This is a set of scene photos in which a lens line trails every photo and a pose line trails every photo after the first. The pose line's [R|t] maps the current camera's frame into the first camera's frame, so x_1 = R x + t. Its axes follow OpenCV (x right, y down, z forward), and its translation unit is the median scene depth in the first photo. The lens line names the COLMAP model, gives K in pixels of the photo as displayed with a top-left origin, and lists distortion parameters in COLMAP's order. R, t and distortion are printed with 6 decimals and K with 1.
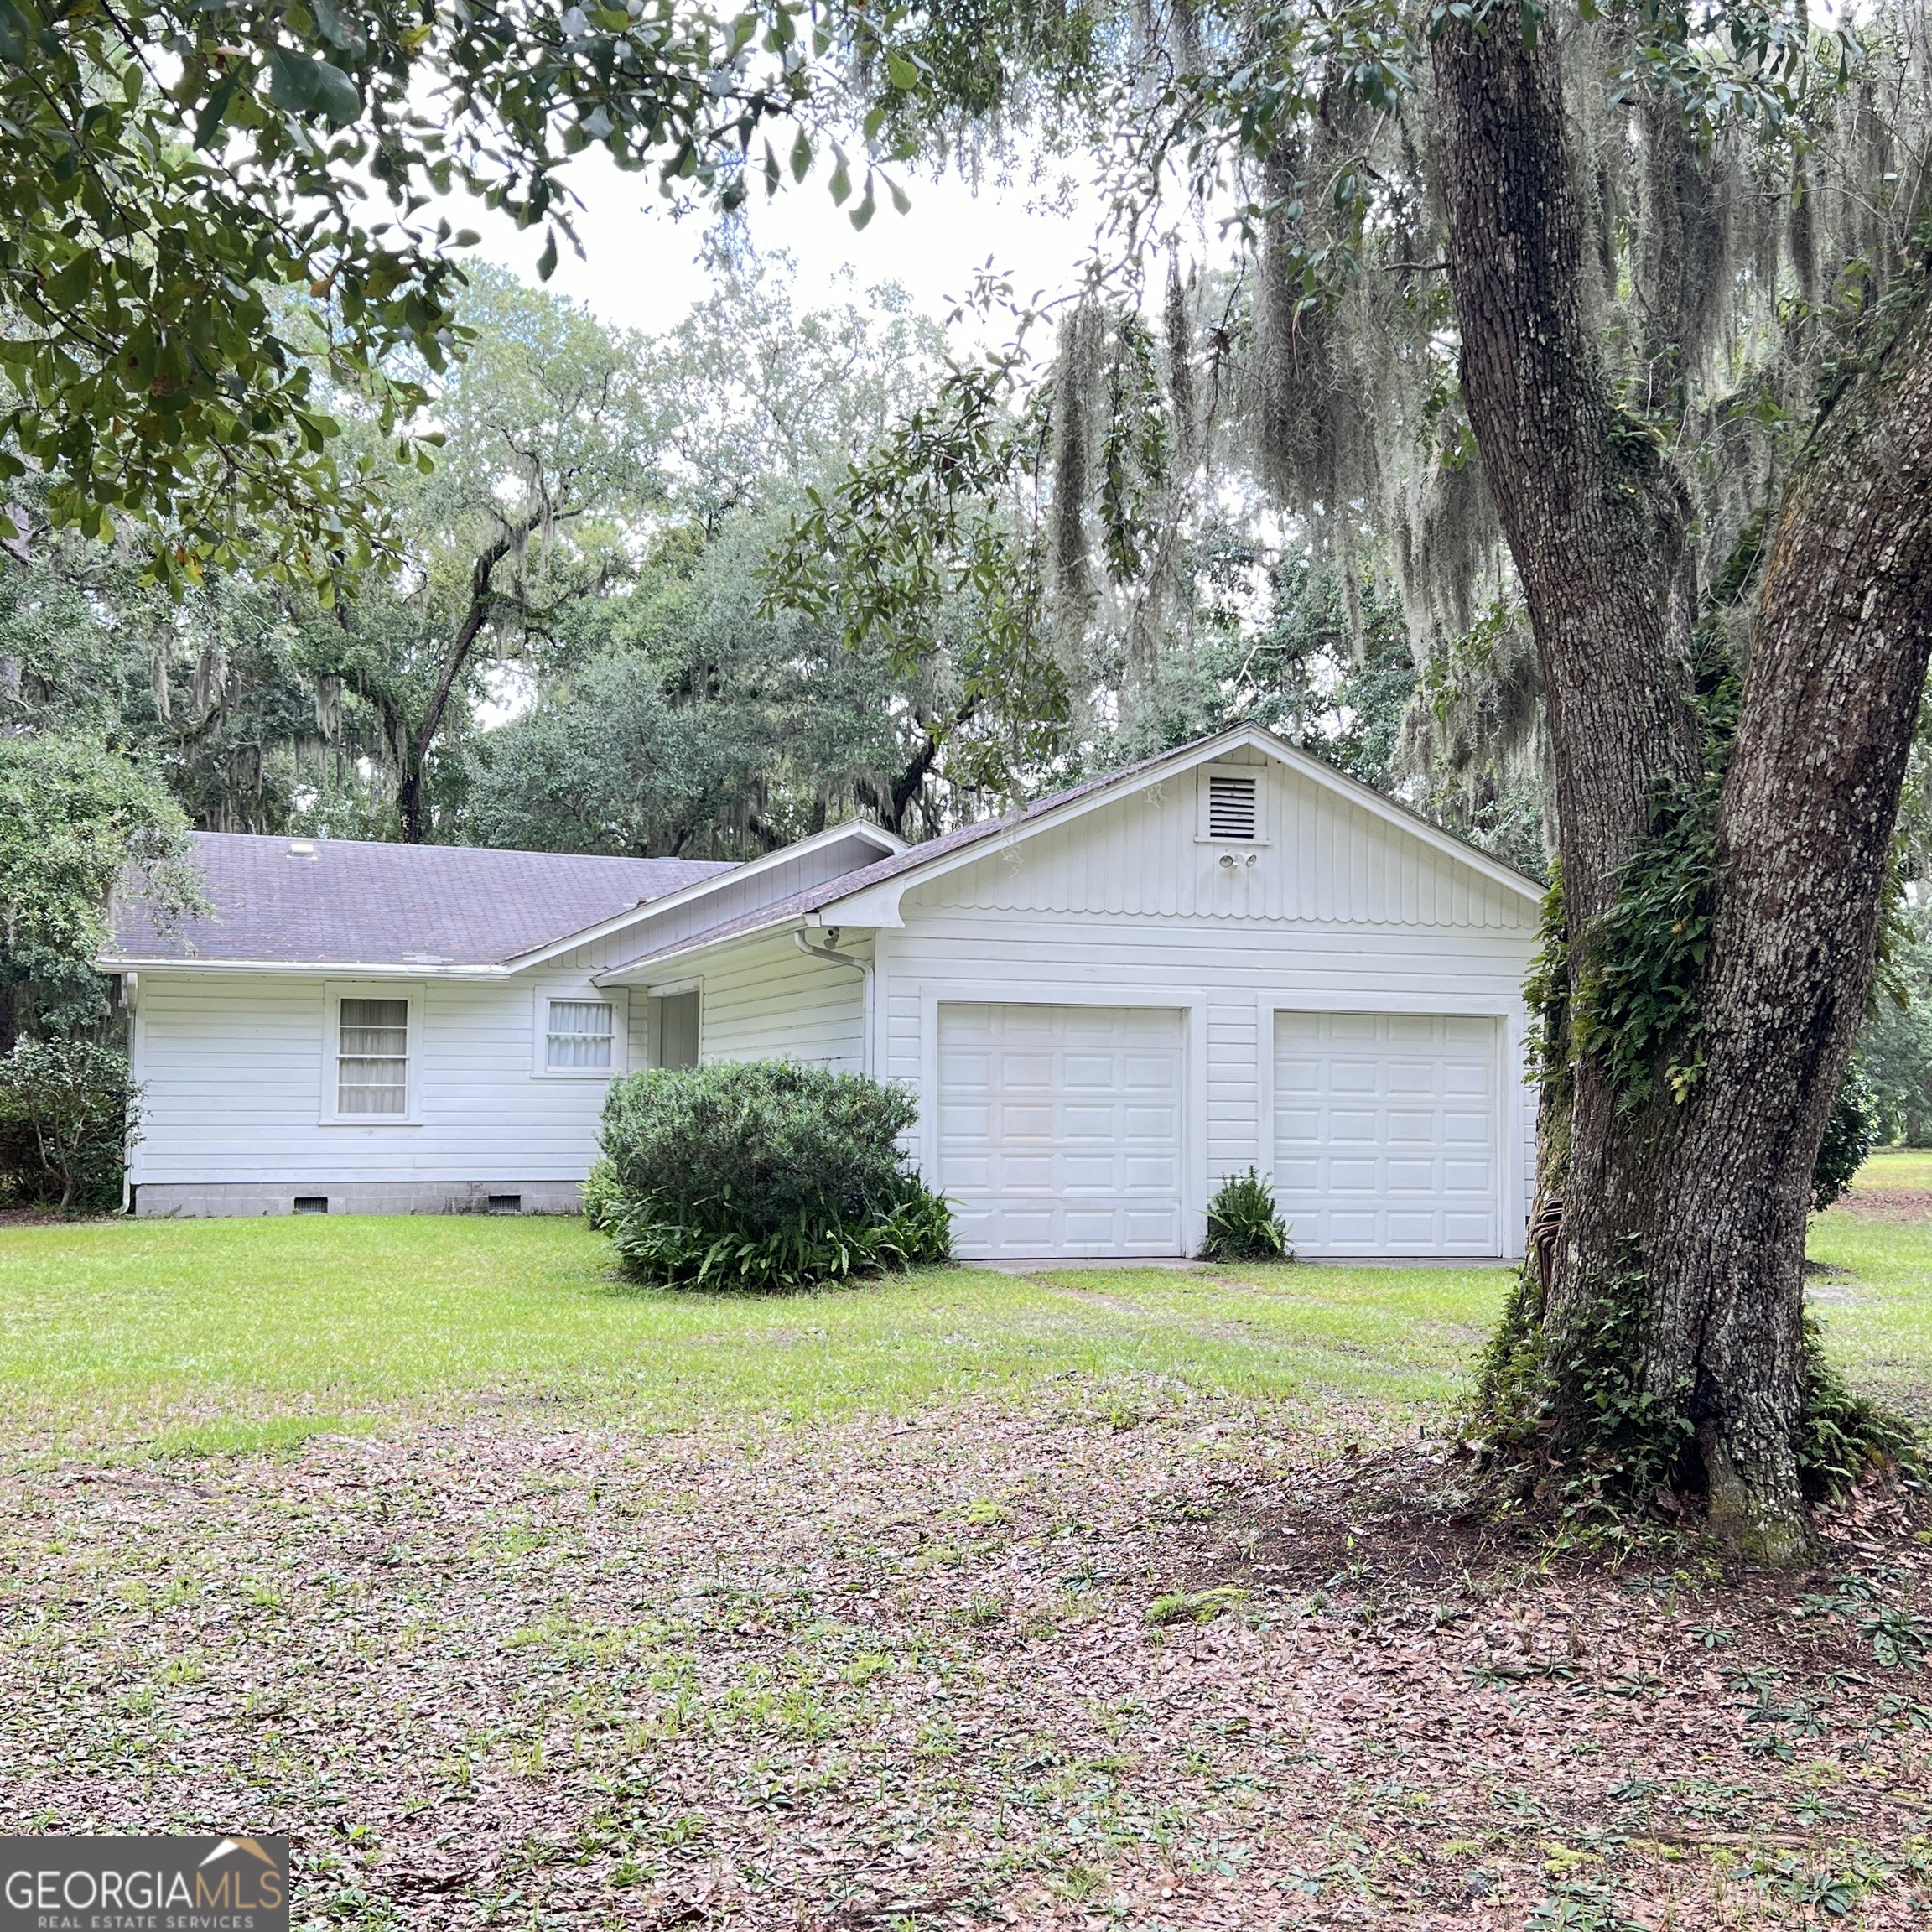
lens RADIAL K [[2450.1, 0, 966.0], [0, 2450.1, 966.0], [0, 0, 1]] dist [0.131428, -0.289003]
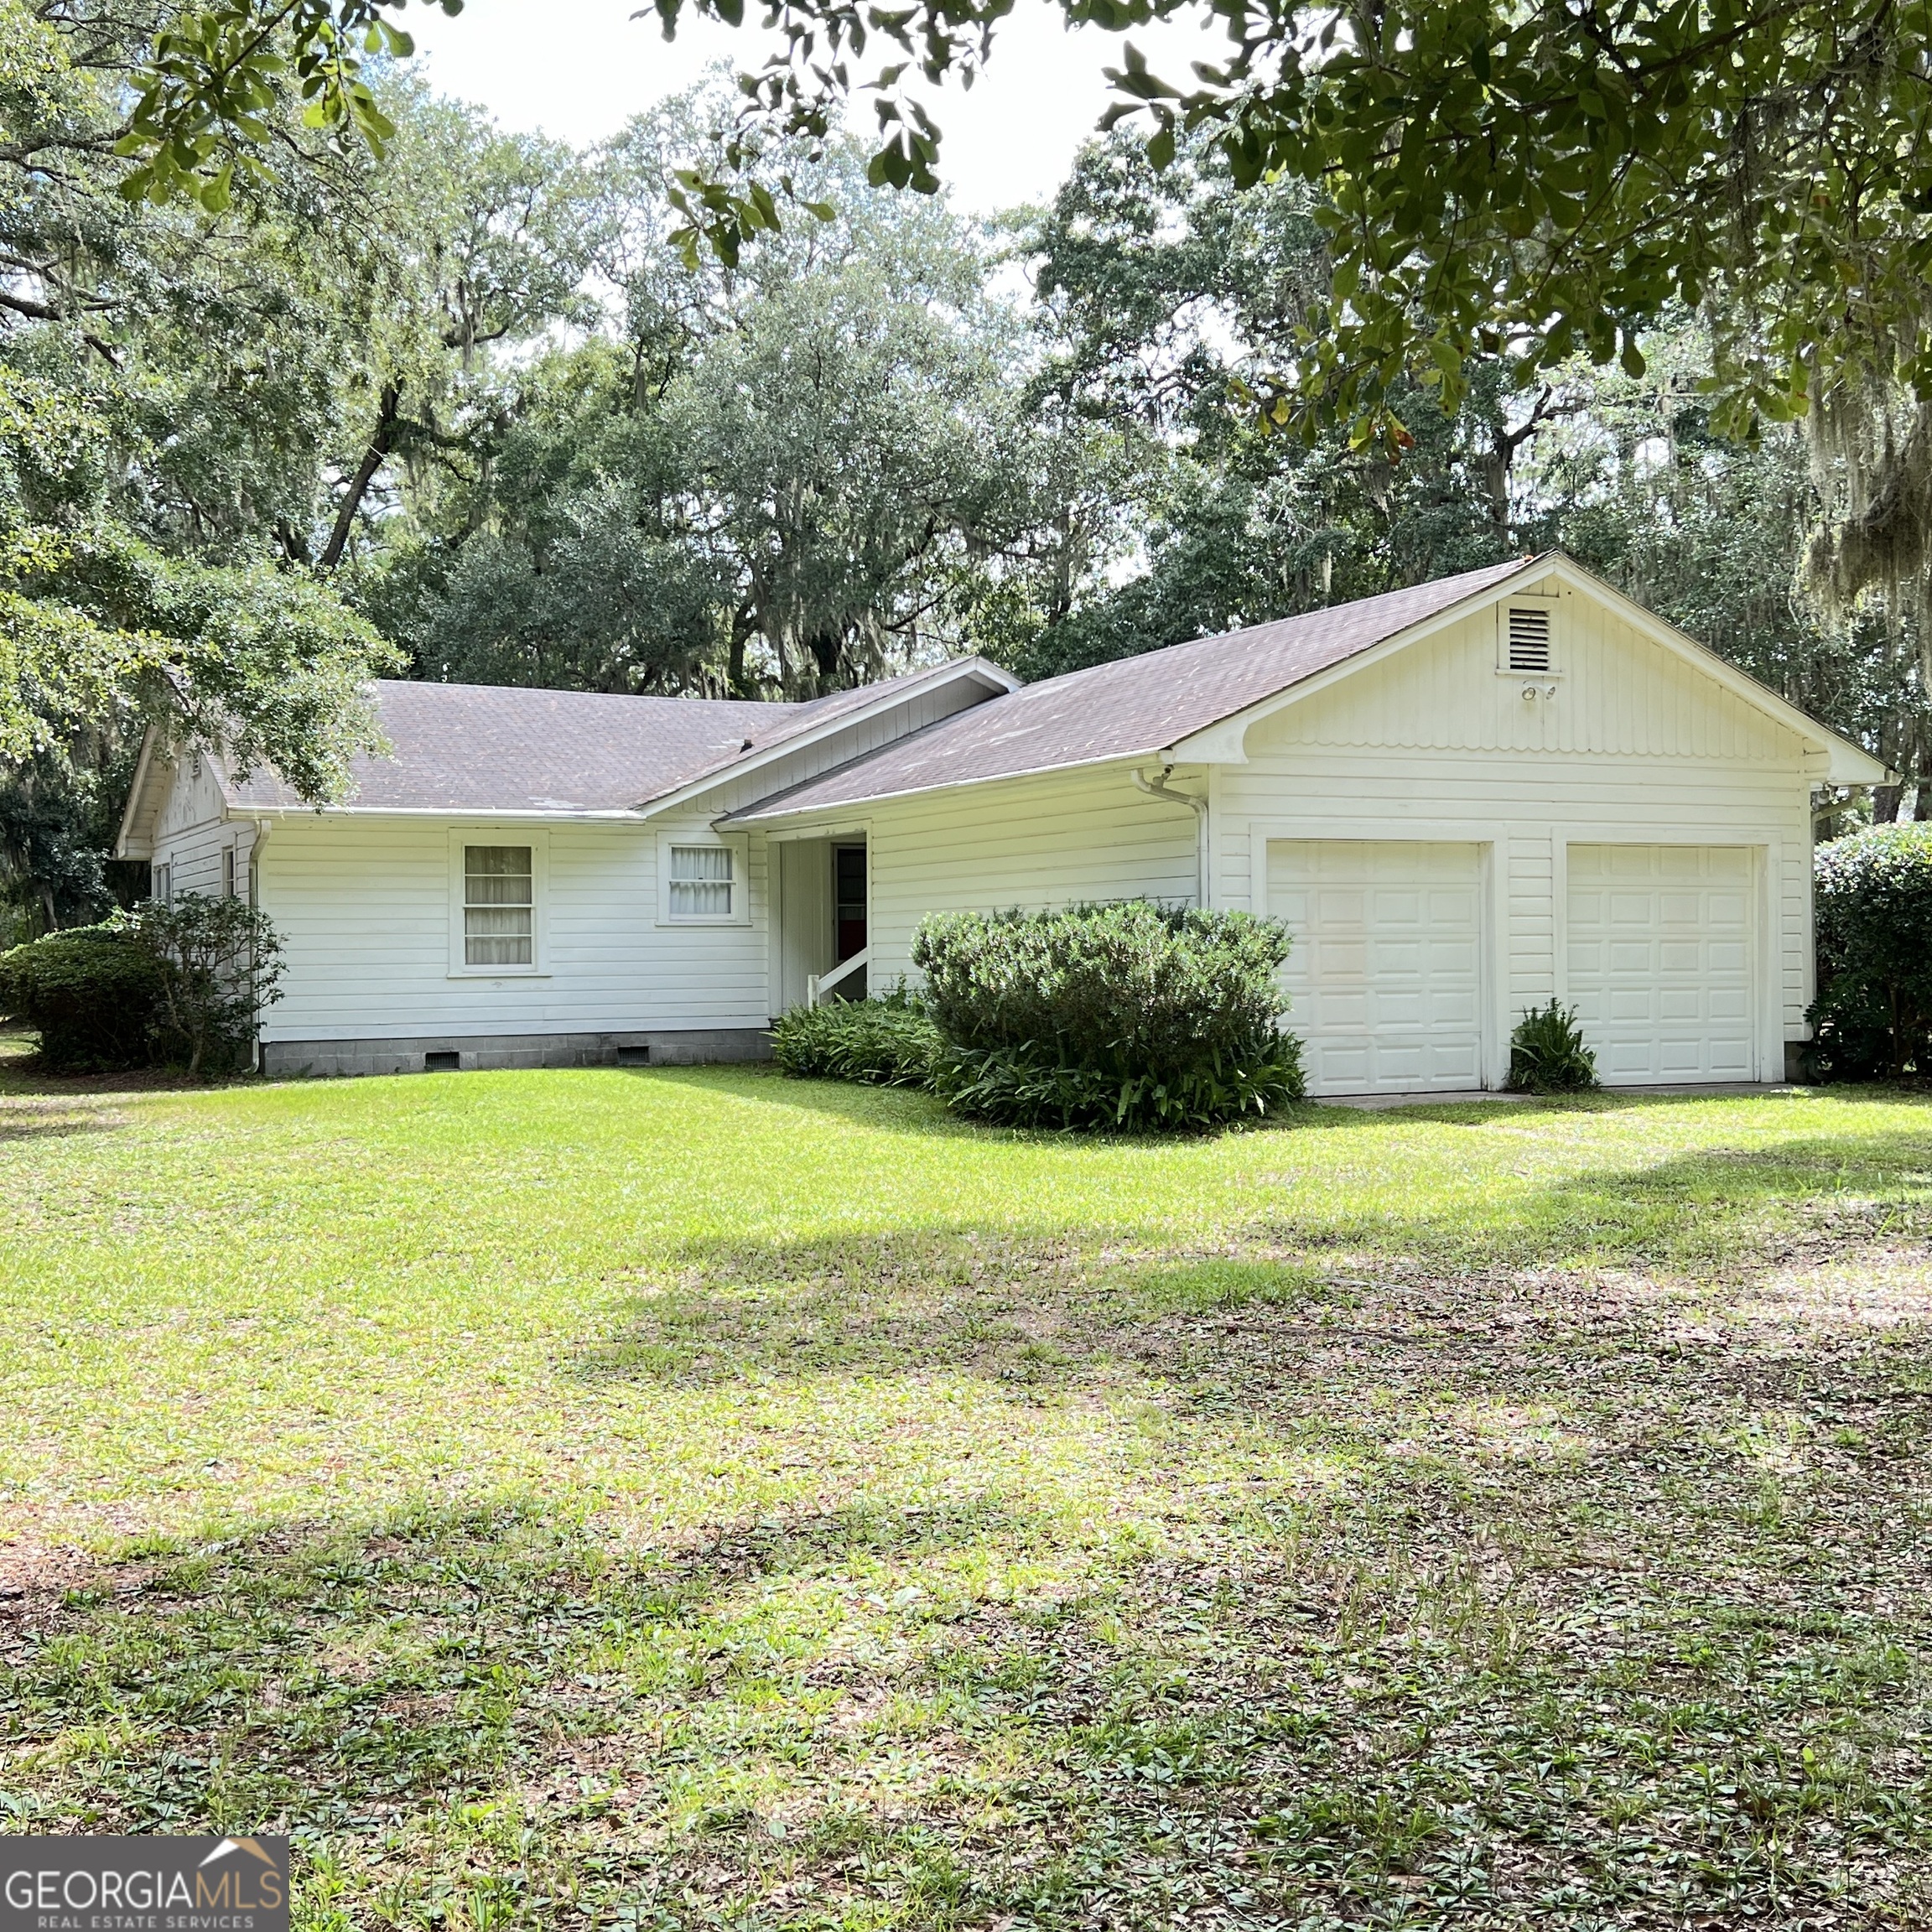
lens RADIAL K [[2450.1, 0, 966.0], [0, 2450.1, 966.0], [0, 0, 1]] dist [0.131428, -0.289003]
pose [[0.991623, -0.019327, 0.127710, -0.236738], [0.011217, 0.997892, 0.063915, 0.000848], [-0.128677, -0.061947, 0.989750, 0.030452]]
